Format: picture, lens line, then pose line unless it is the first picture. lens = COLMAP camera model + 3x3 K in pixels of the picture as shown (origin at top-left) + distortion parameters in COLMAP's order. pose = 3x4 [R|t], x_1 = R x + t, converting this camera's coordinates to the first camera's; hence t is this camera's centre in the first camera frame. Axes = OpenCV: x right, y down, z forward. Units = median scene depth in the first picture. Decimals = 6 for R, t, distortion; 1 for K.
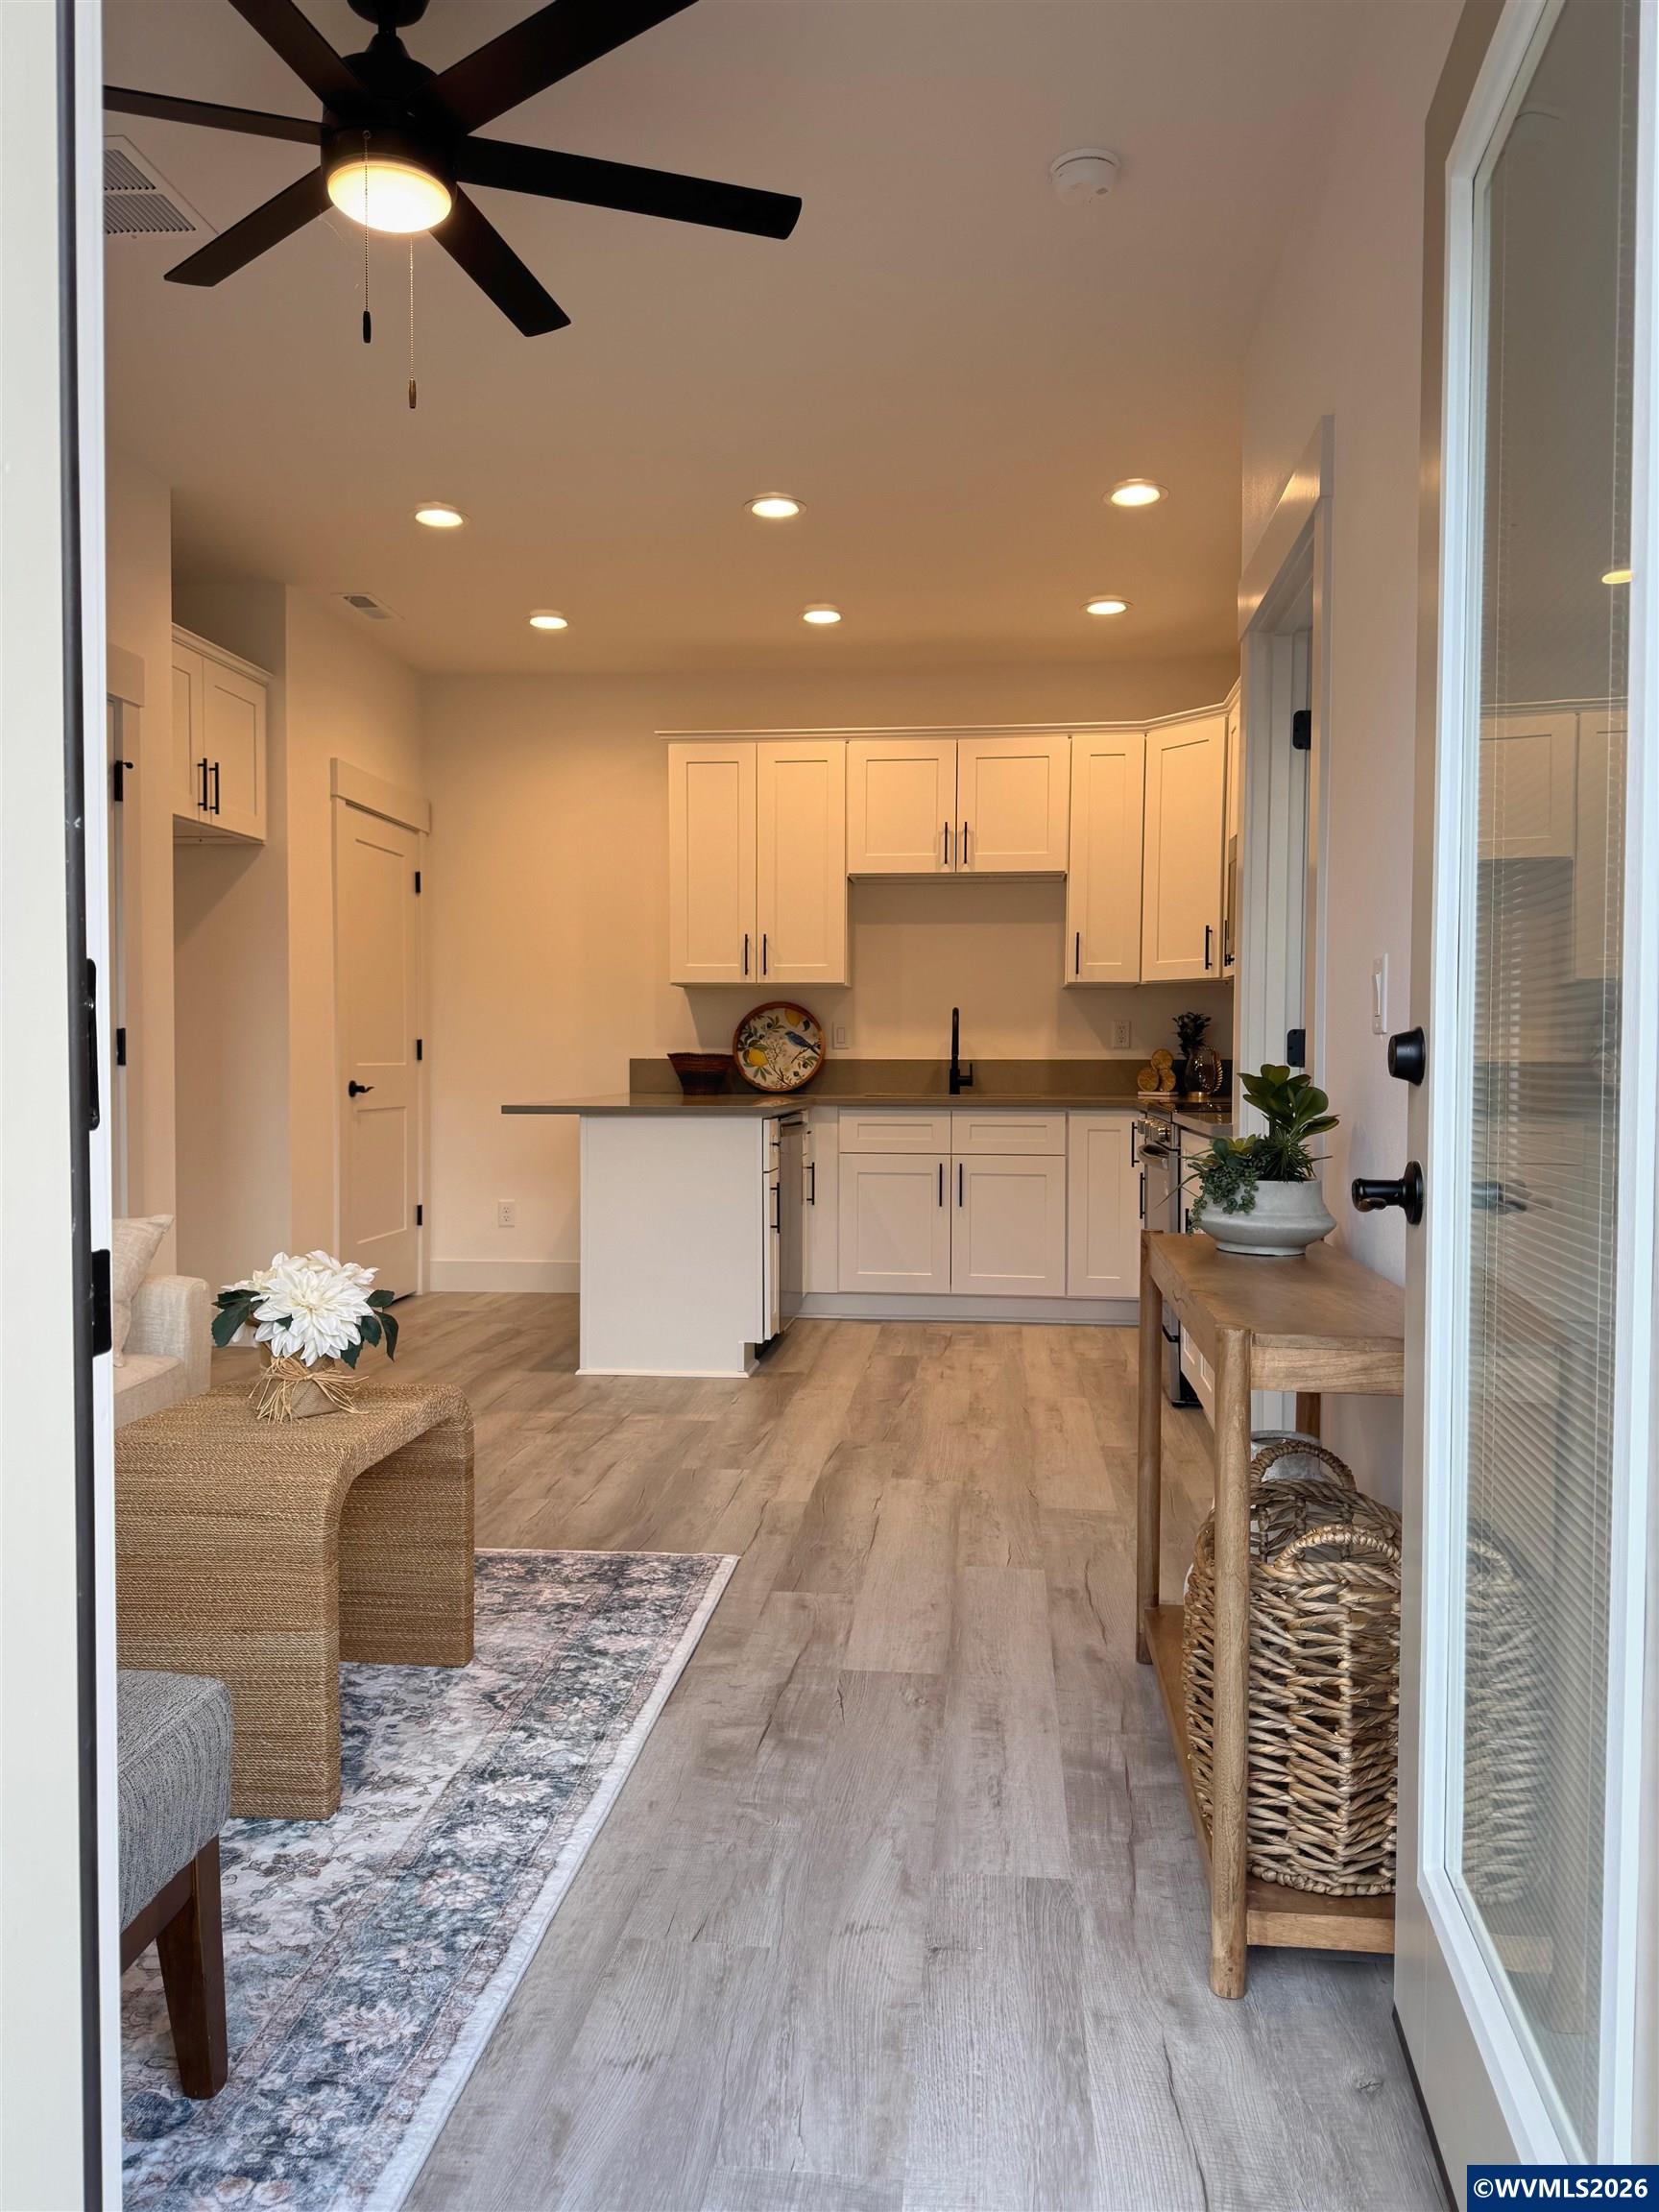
lens RADIAL K [[1571.0, 0, 829.5], [0, 1571.0, 1106.0], [0, 0, 1]] dist [0.163846, -0.381981]
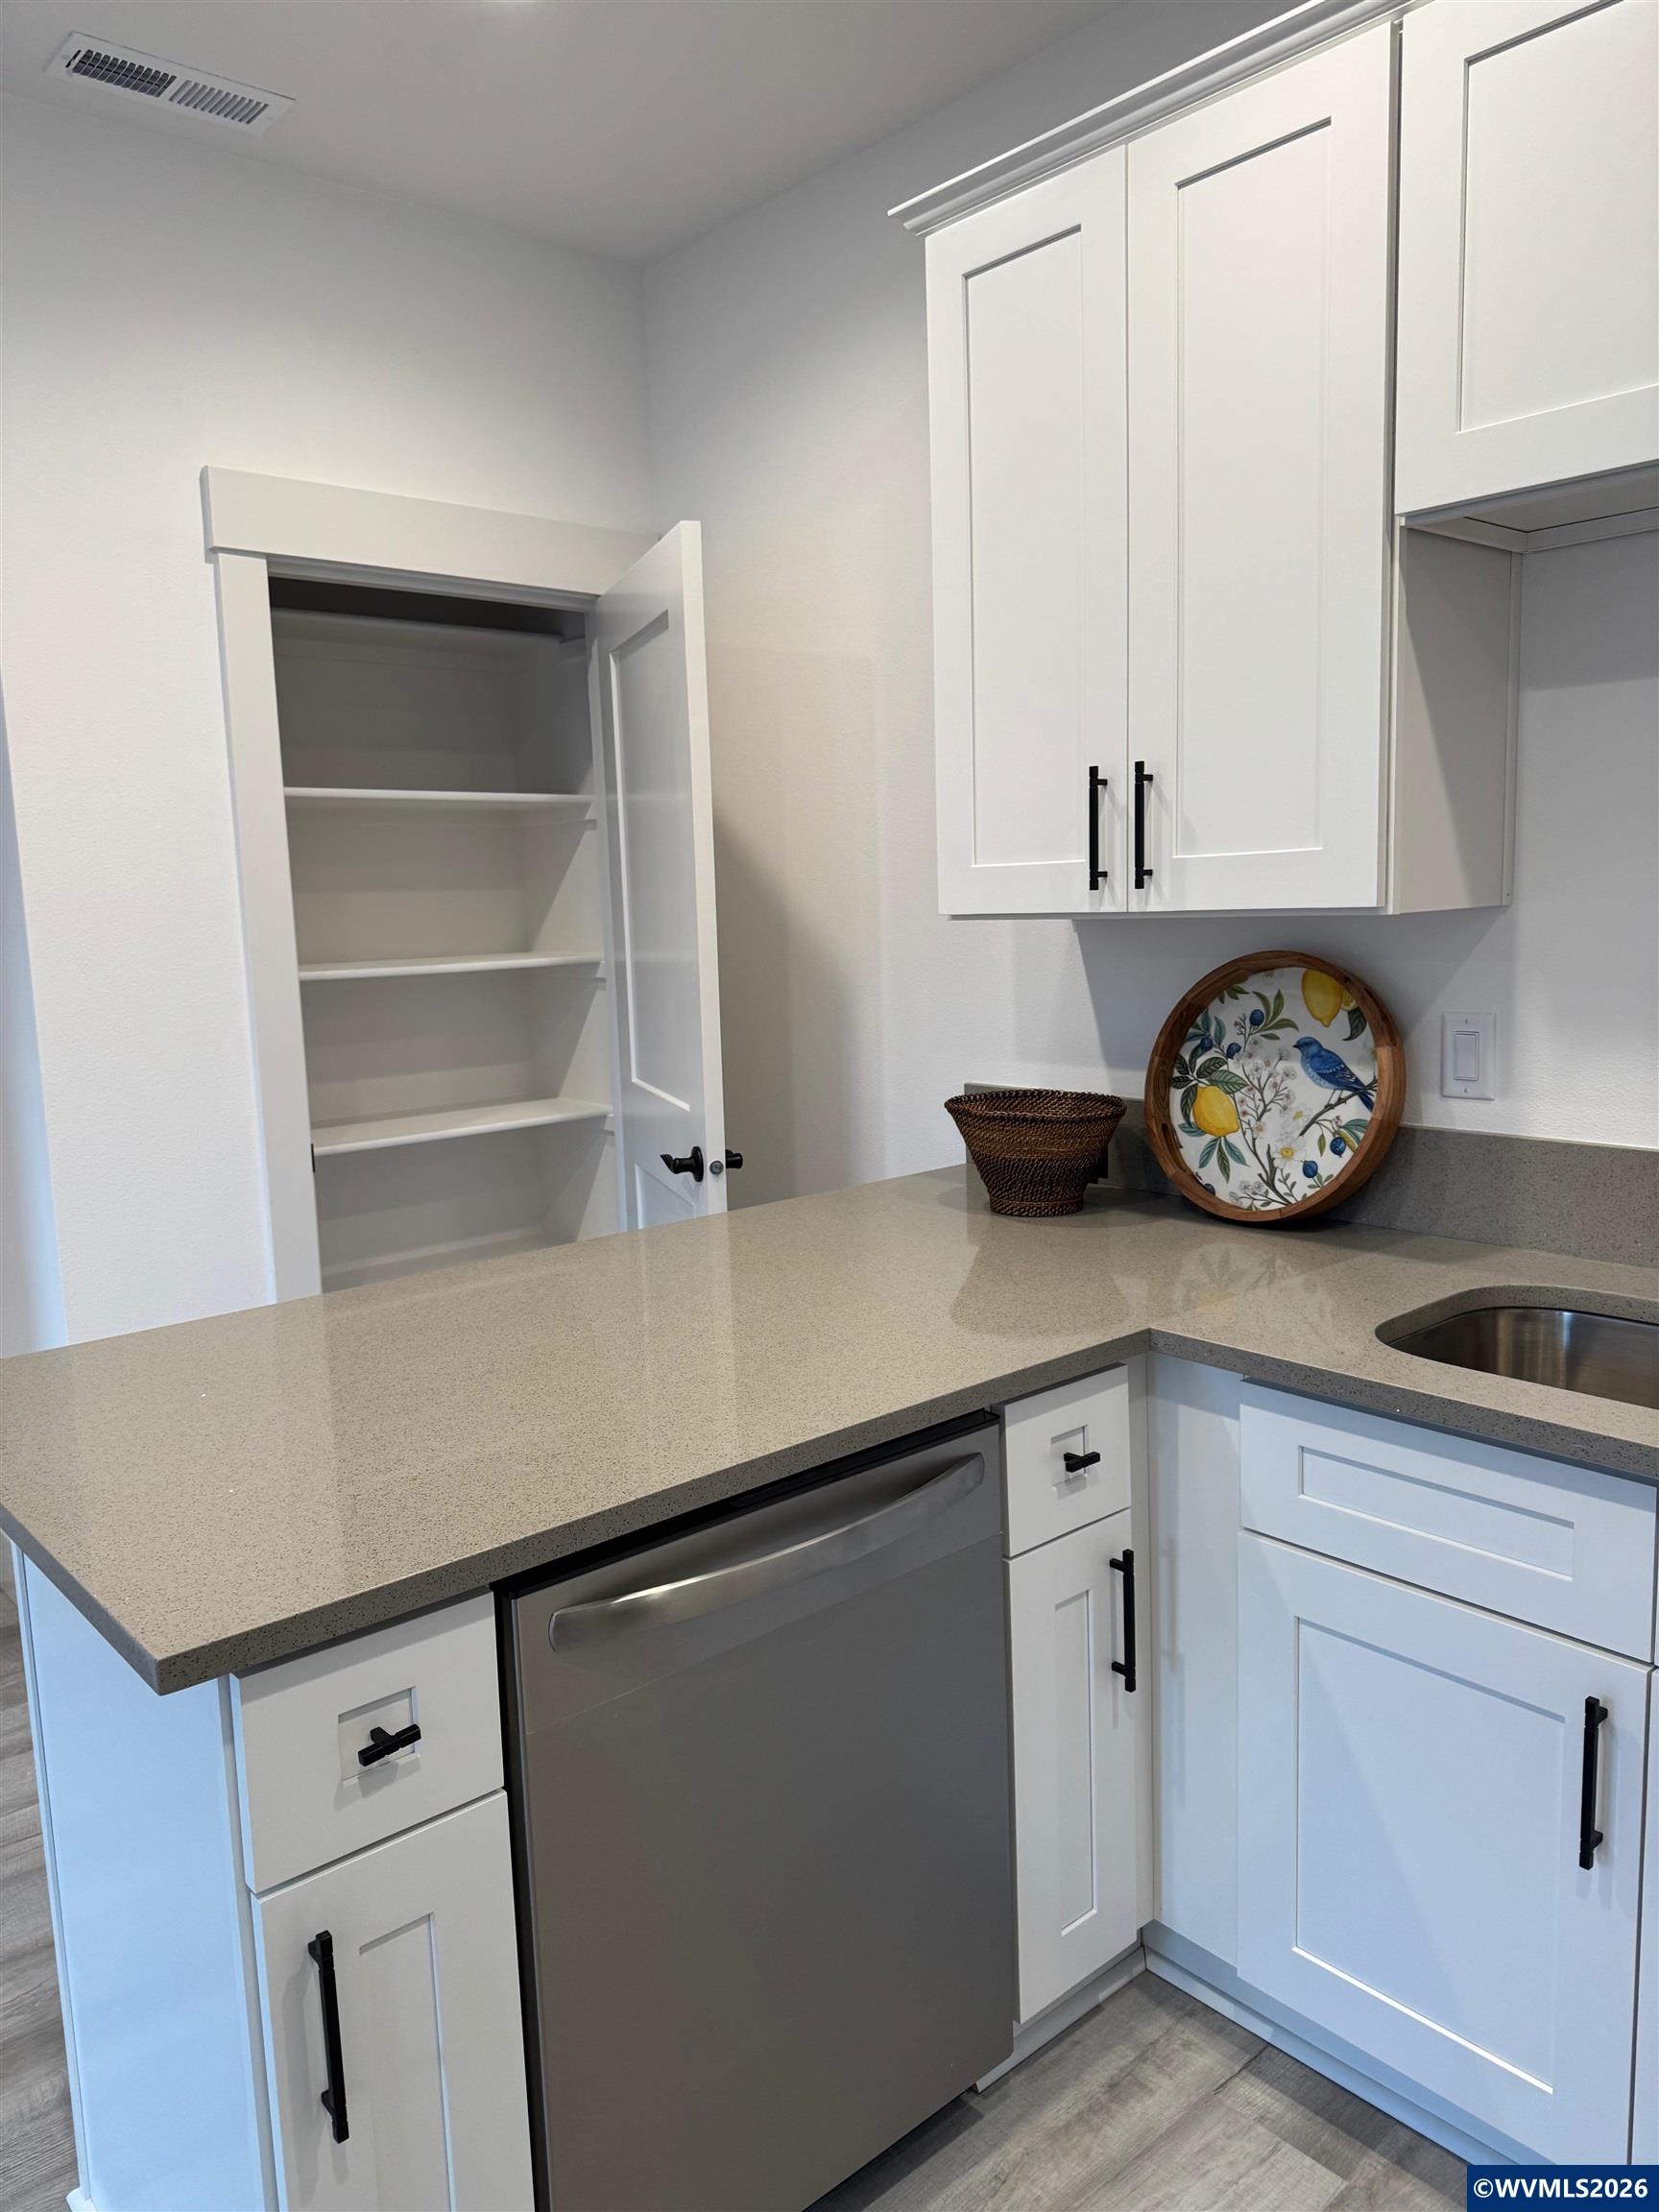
lens RADIAL K [[1571.0, 0, 829.5], [0, 1571.0, 1106.0], [0, 0, 1]] dist [0.163846, -0.381981]
pose [[0.743729, 0.066254, -0.665190, 0.126505], [0.008790, 0.994021, 0.108834, -0.071314], [0.668423, -0.086790, 0.738700, 0.680153]]
